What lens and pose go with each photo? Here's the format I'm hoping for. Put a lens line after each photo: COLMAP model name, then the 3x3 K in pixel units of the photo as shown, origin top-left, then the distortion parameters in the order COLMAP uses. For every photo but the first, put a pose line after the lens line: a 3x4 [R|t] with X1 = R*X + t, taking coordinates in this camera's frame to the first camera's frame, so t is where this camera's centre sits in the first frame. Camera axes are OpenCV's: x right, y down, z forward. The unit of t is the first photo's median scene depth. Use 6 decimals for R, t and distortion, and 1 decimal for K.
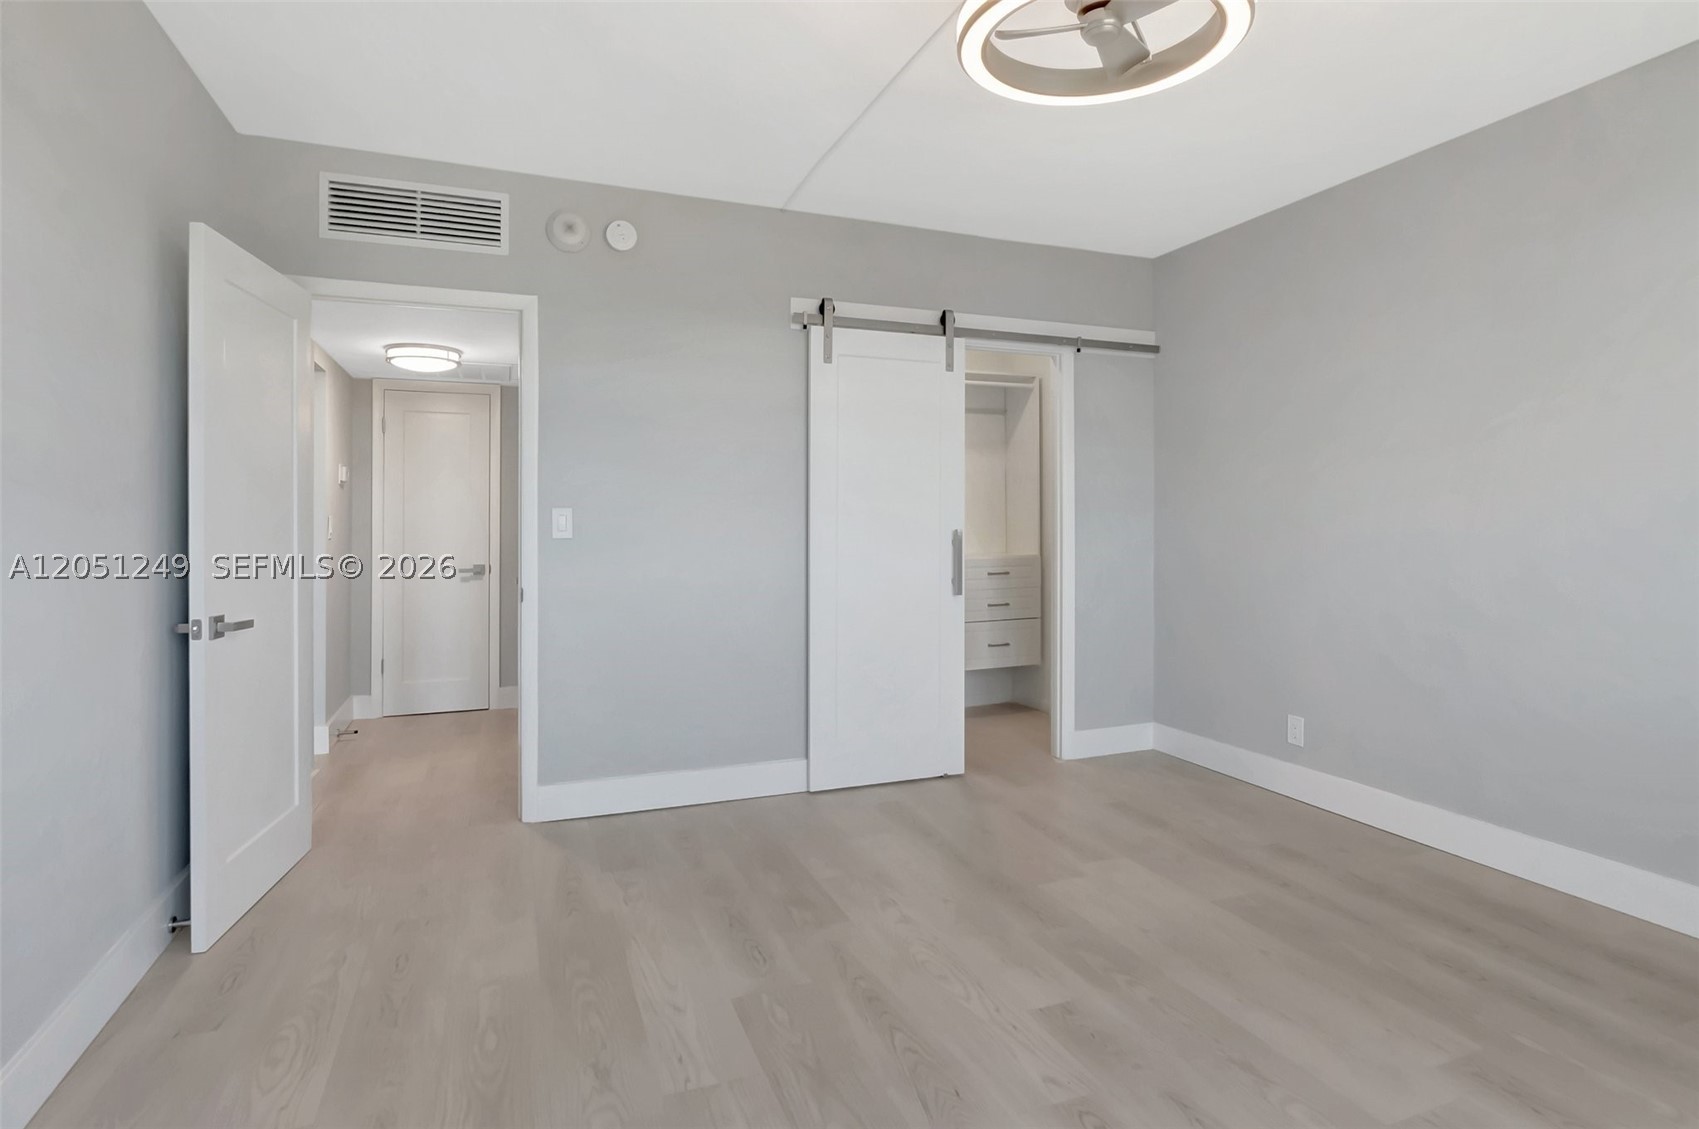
lens RADIAL K [[869.0, 0, 845.5], [0, 869.0, 513.3], [0, 0, 1]] dist [0.001540, 0.000536]
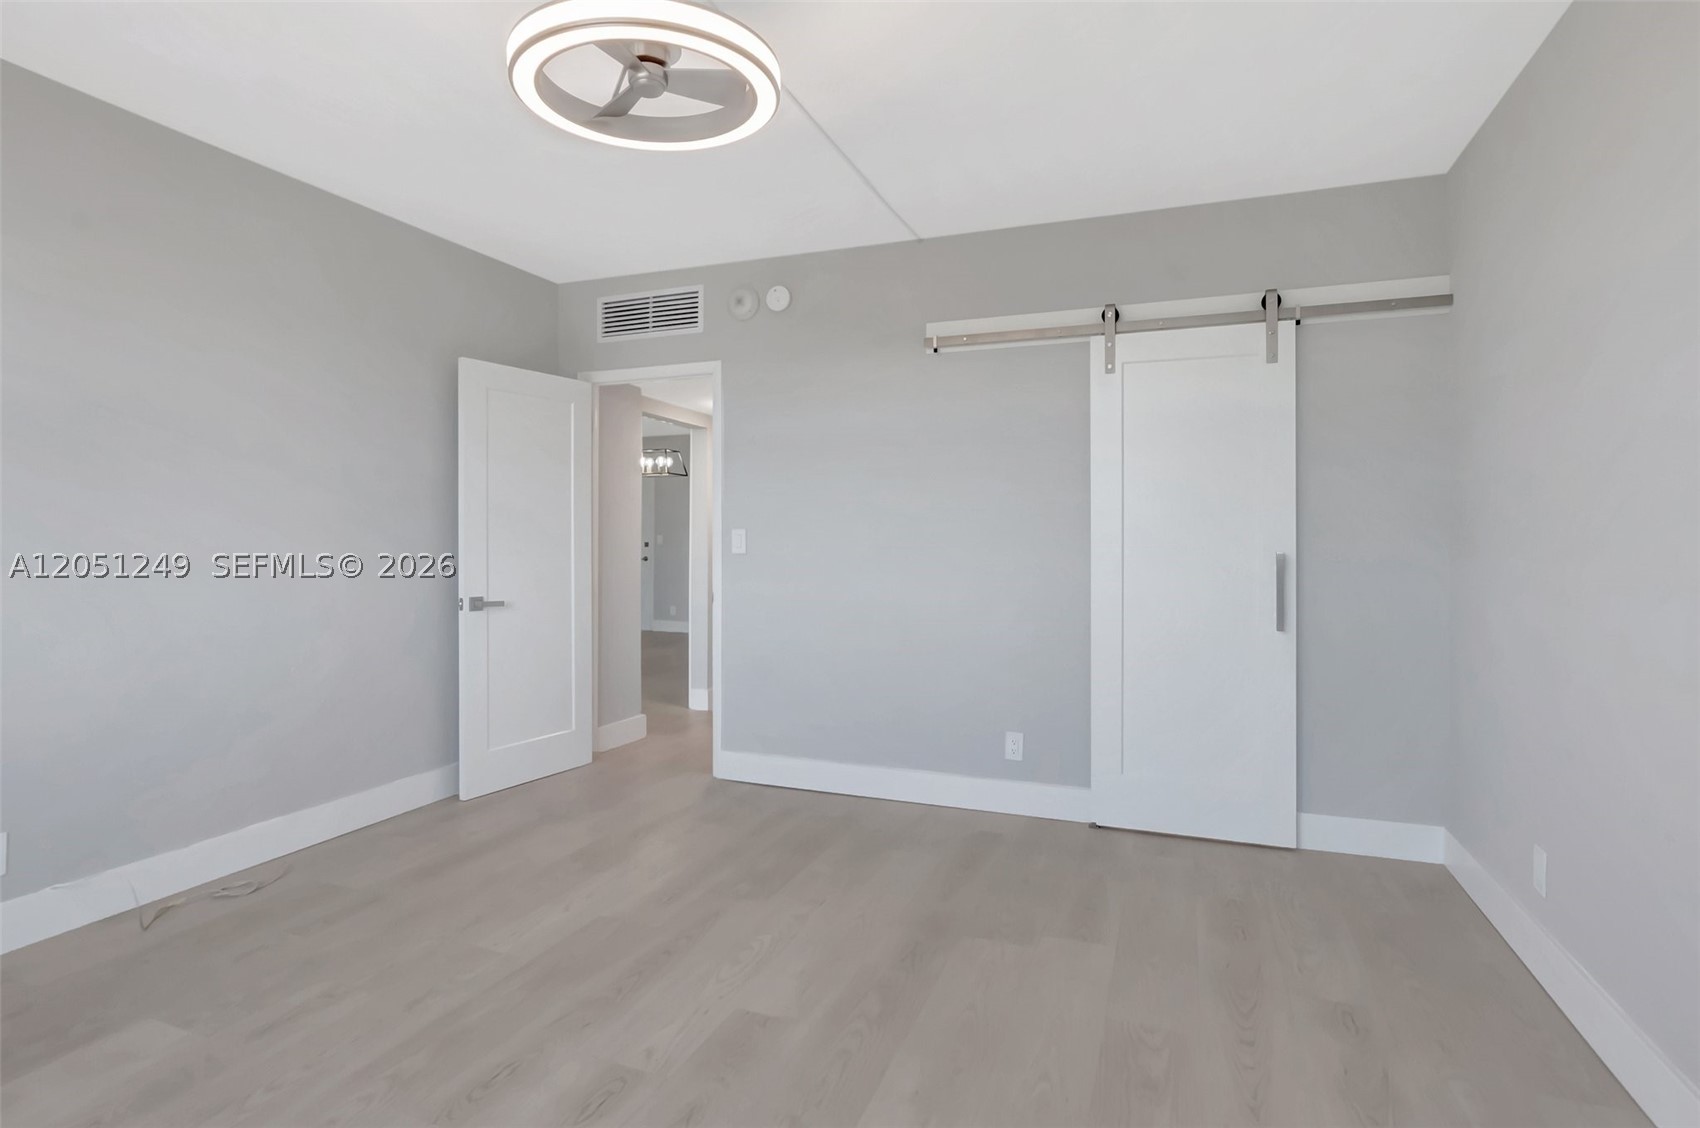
lens RADIAL K [[858.2, 0, 853.6], [0, 858.2, 538.7], [0, 0, 1]] dist [-0.000560, 0.000536]
pose [[0.743006, -0.000429, -0.669284, 0.620556], [0.000189, 1.000000, -0.000431, 0.007999], [0.669284, 0.000194, 0.743006, 0.207056]]
